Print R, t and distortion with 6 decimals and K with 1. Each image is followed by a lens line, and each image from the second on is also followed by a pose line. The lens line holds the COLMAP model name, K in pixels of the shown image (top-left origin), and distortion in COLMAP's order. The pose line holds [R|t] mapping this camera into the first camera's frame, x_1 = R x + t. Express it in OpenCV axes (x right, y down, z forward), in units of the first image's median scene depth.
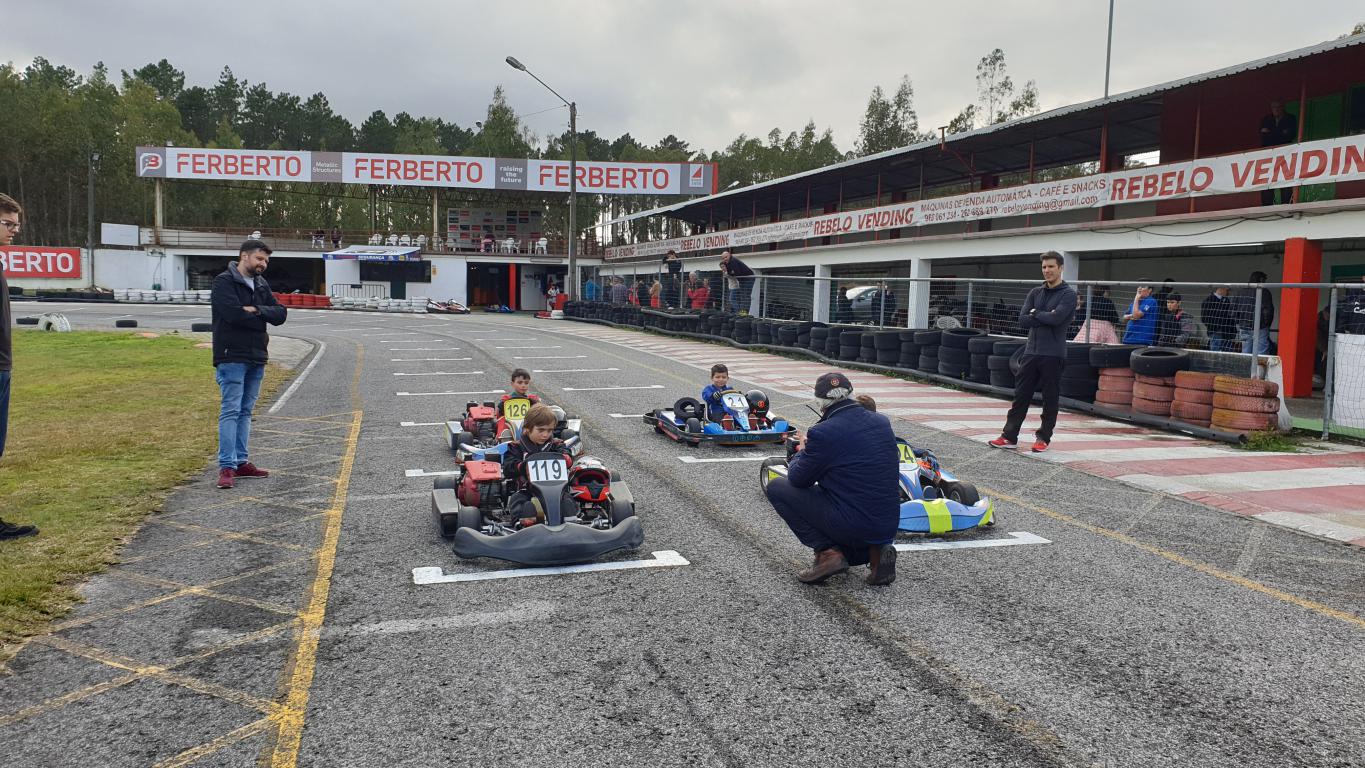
lens RADIAL K [[1066.5, 0, 672.1], [0, 1066.5, 386.9], [0, 0, 1]] dist [0.020354, -0.006123]
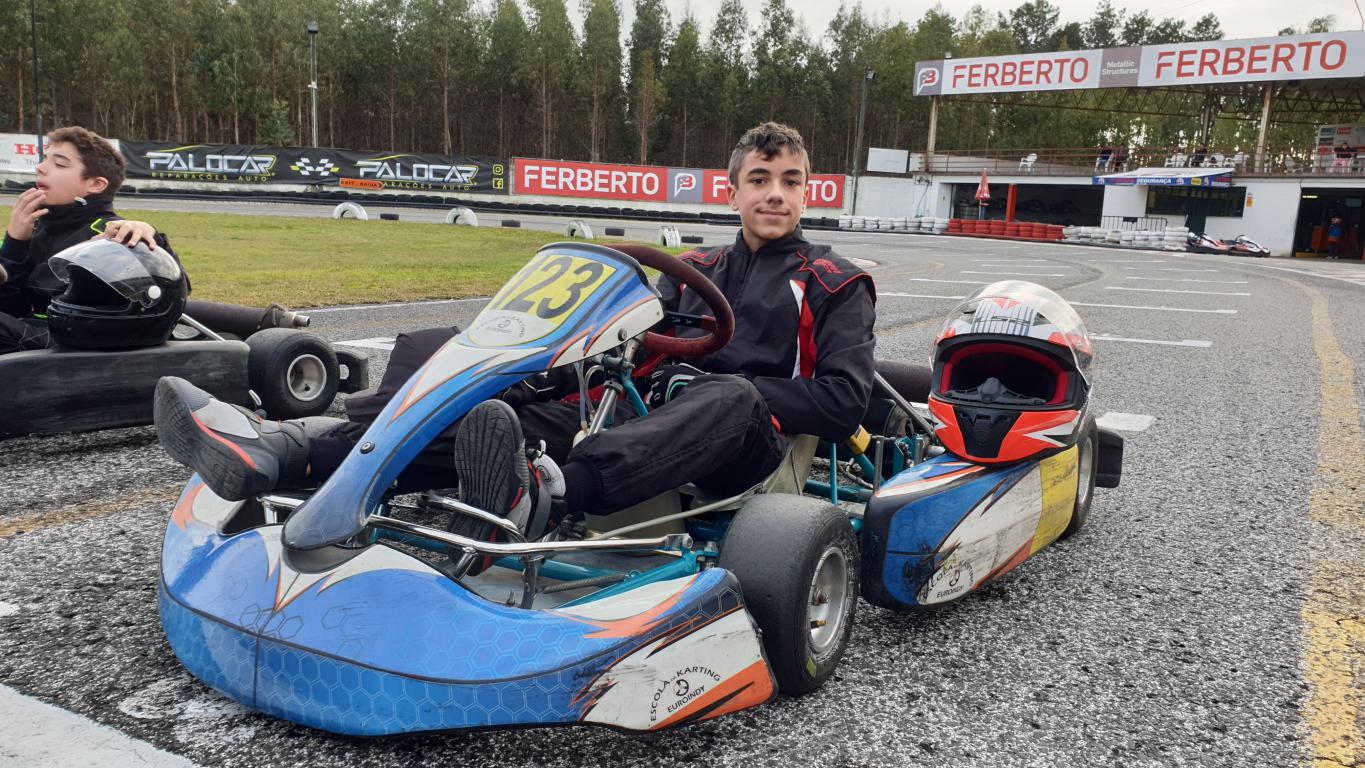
lens RADIAL K [[1066.5, 0, 684.6], [0, 1066.5, 398.2], [0, 0, 1]] dist [0.020354, -0.006123]
pose [[0.713485, 0.131749, -0.688172, 0.020552], [-0.096552, 0.991280, 0.089676, -0.004892], [0.693986, 0.002462, 0.719984, 0.215289]]
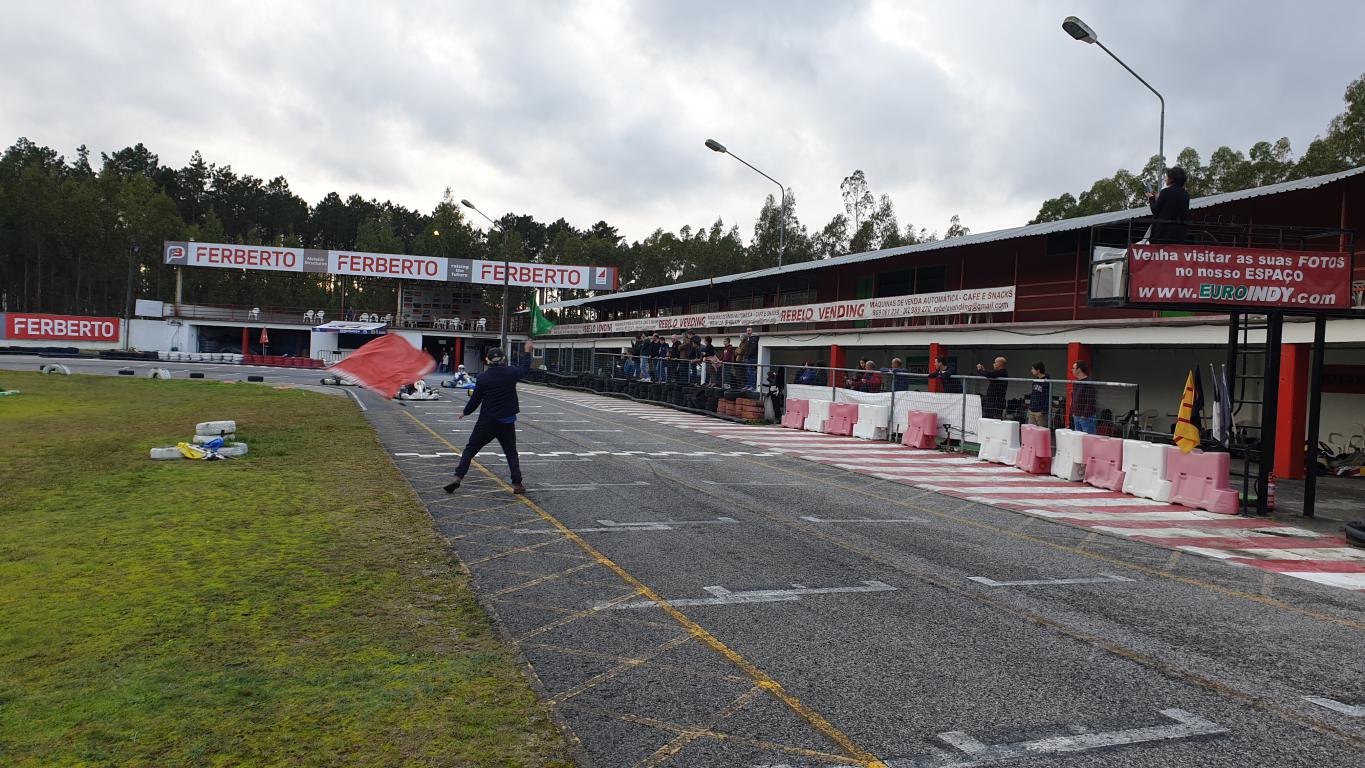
lens RADIAL K [[1066.5, 0, 678.2], [0, 1066.5, 364.1], [0, 0, 1]] dist [0.020354, -0.006123]
pose [[0.997540, 0.022801, 0.066281, 0.033598], [-0.016914, 0.995971, -0.088067, 0.026754], [-0.068022, 0.086729, 0.993907, -0.311487]]
